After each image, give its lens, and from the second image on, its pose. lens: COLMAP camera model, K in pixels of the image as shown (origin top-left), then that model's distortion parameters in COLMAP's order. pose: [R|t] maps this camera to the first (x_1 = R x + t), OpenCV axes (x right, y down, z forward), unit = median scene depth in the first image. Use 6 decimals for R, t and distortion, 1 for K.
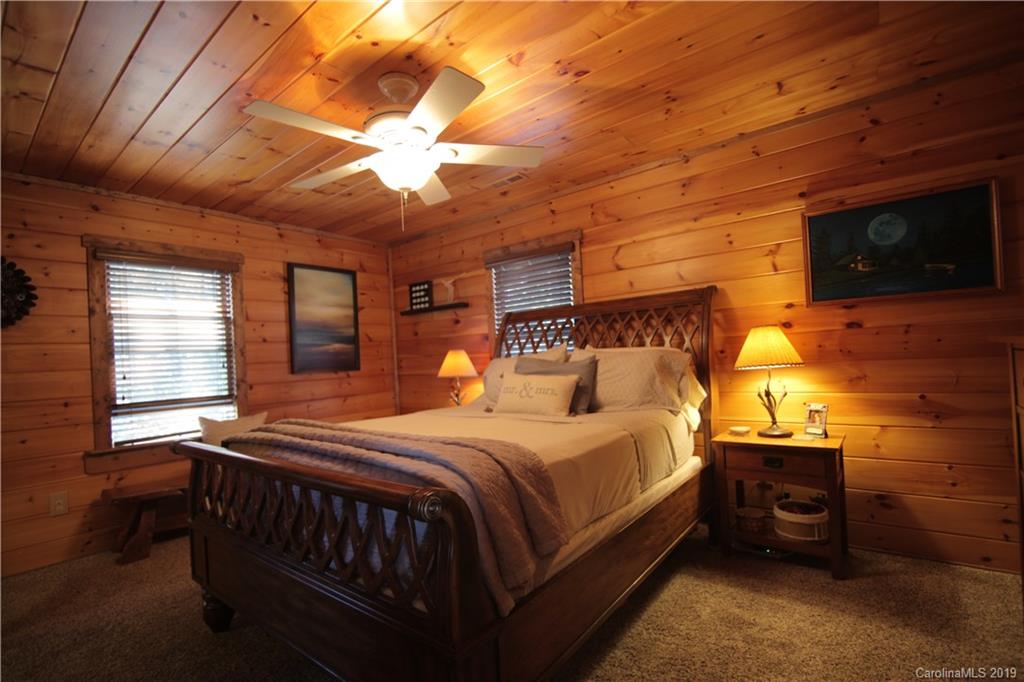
lens RADIAL K [[472.5, 0, 510.1], [0, 472.5, 353.0], [0, 0, 1]] dist [-0.022841, 0.000236]
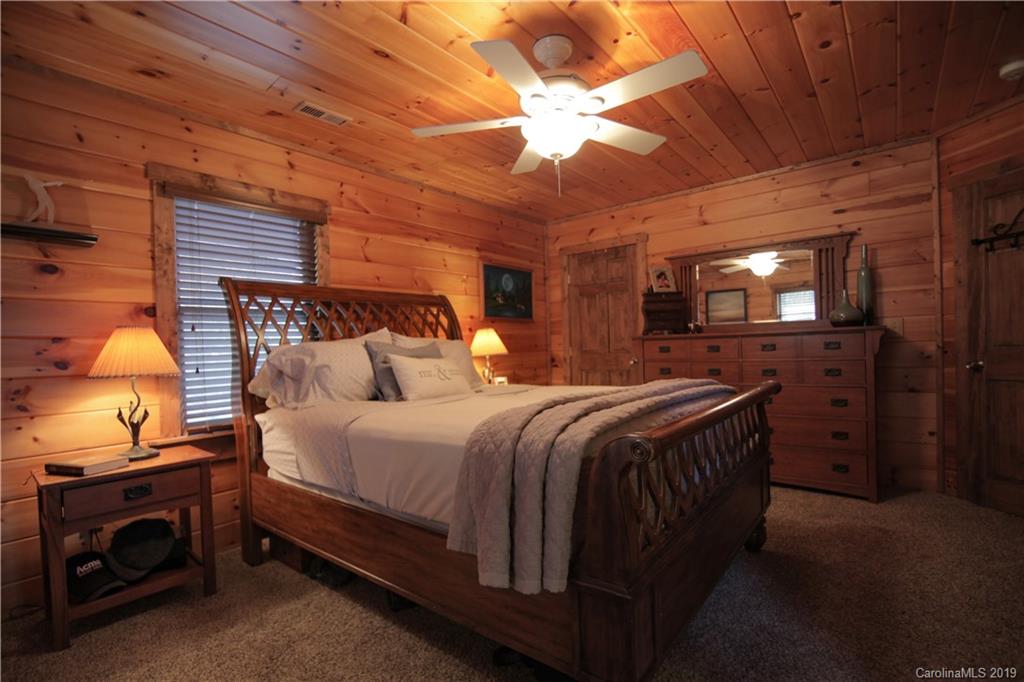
lens RADIAL K [[478.1, 0, 512.8], [0, 478.1, 348.9], [0, 0, 1]] dist [-0.024691, -0.000474]
pose [[-0.004917, 0.043500, 0.999041, -0.869404], [0.020344, 0.998851, -0.043391, 0.066519], [-0.999781, 0.020111, -0.005796, 0.790271]]
